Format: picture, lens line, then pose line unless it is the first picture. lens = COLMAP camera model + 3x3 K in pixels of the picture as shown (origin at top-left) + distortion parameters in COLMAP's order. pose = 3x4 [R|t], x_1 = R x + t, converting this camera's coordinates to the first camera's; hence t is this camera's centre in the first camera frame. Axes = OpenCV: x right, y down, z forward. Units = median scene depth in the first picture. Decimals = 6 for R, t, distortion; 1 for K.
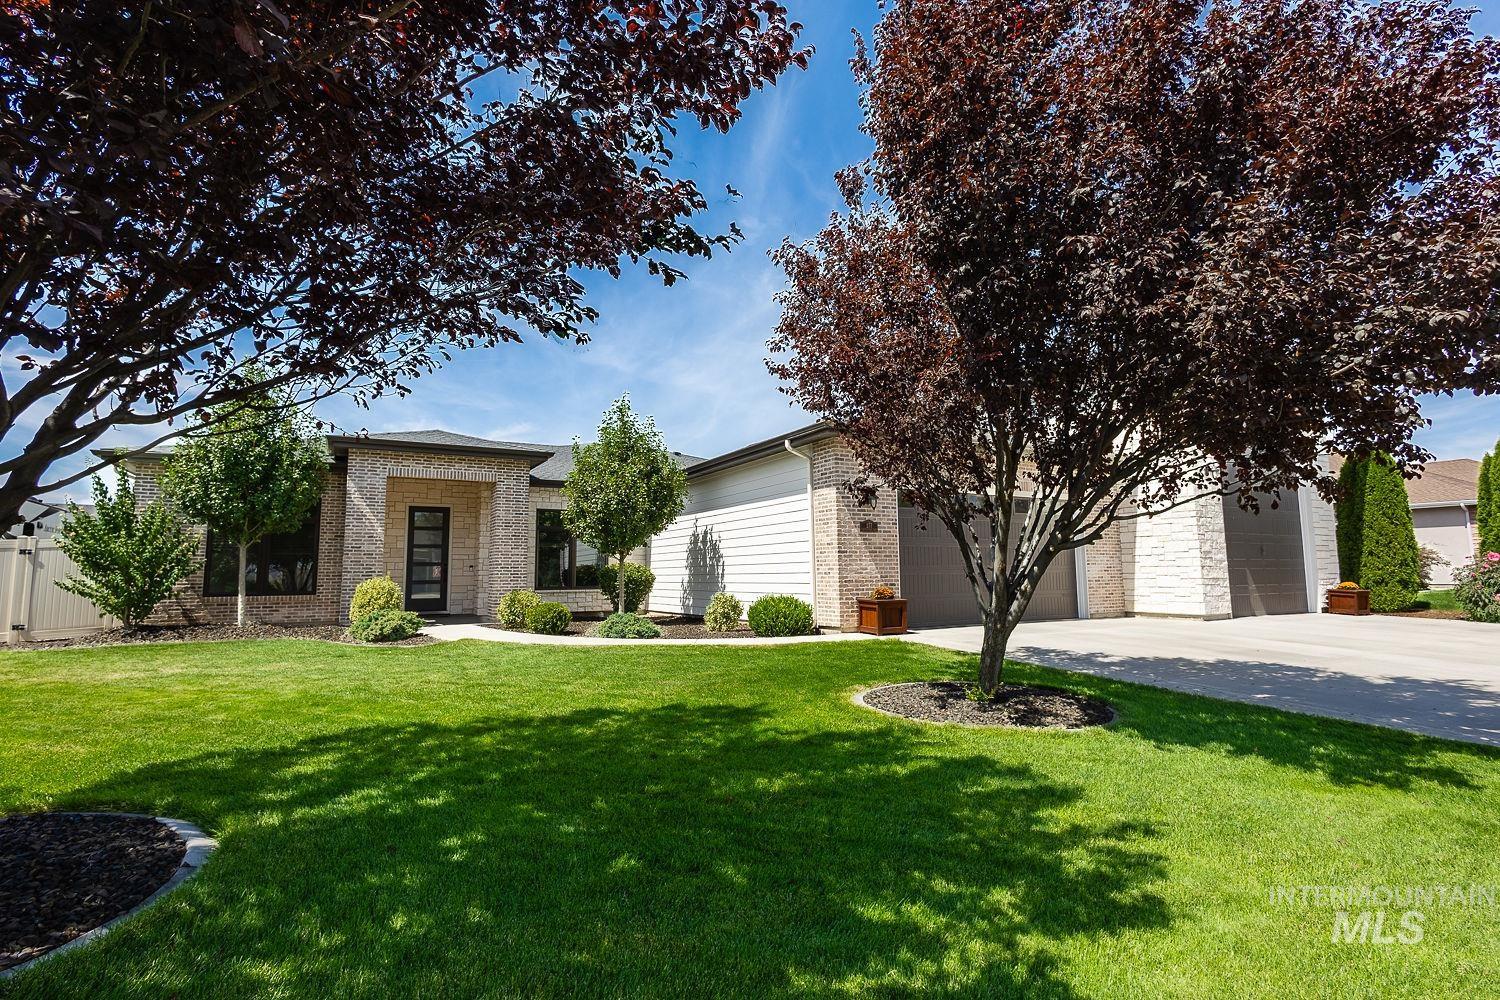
lens RADIAL K [[692.9, 0, 747.0], [0, 692.9, 494.2], [0, 0, 1]] dist [-0.001531, -0.000911]
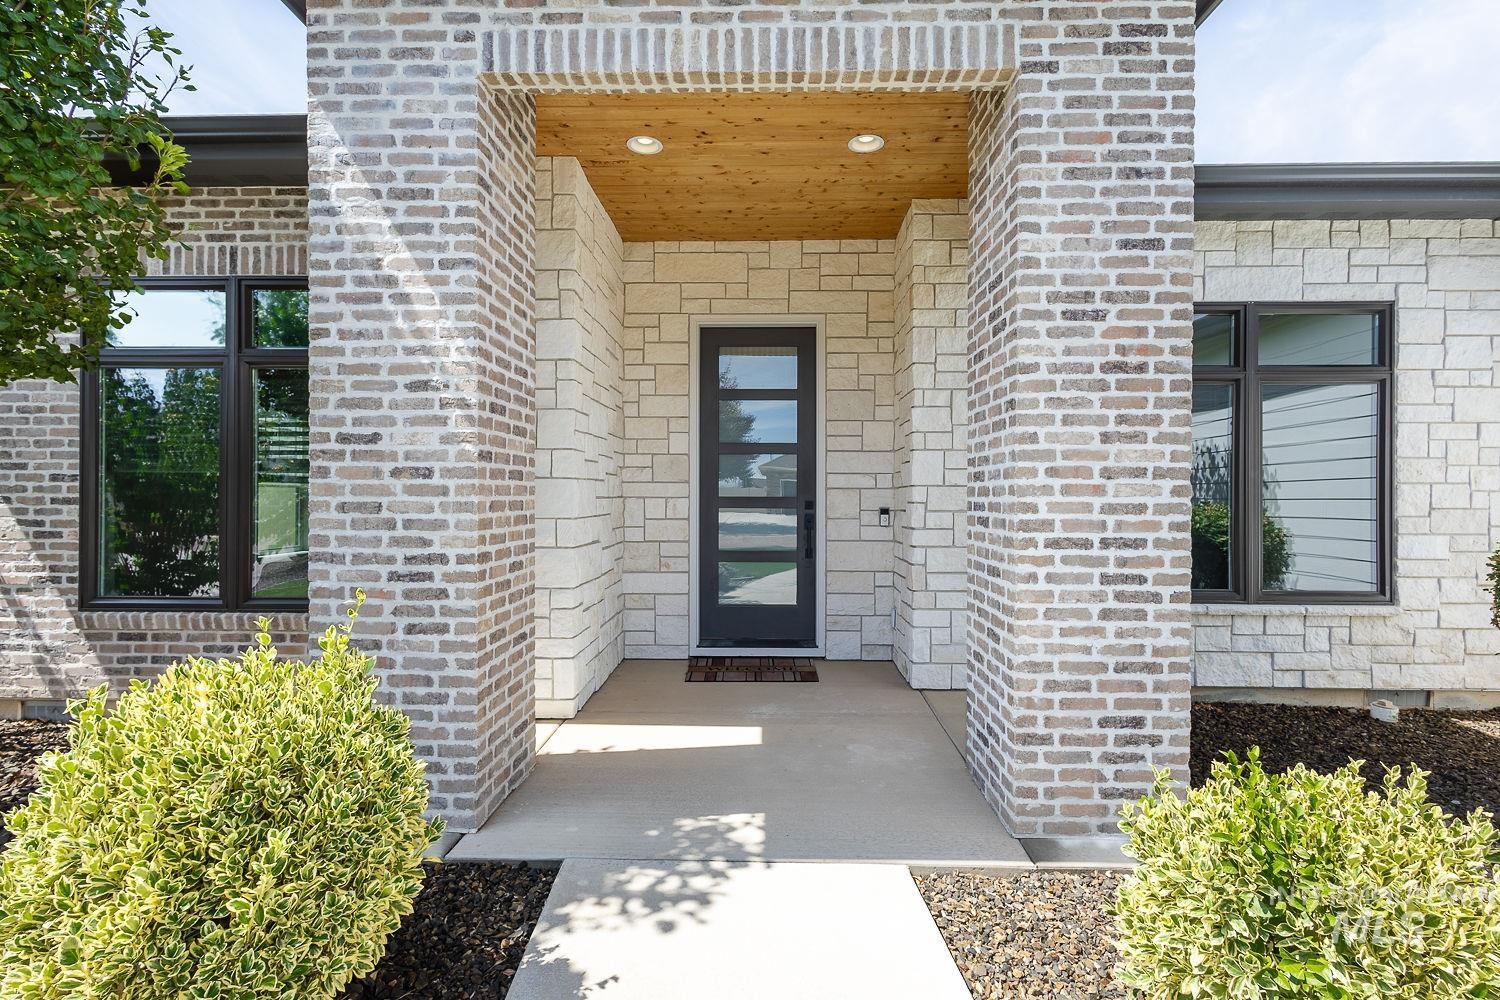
lens RADIAL K [[692.9, 0, 752.8], [0, 692.9, 498.7], [0, 0, 1]] dist [-0.001531, -0.000911]
pose [[0.859253, 0.010709, -0.511438, -0.297983], [0.043918, 0.994545, 0.094610, 0.067892], [0.509661, -0.103755, 0.854096, 0.725411]]
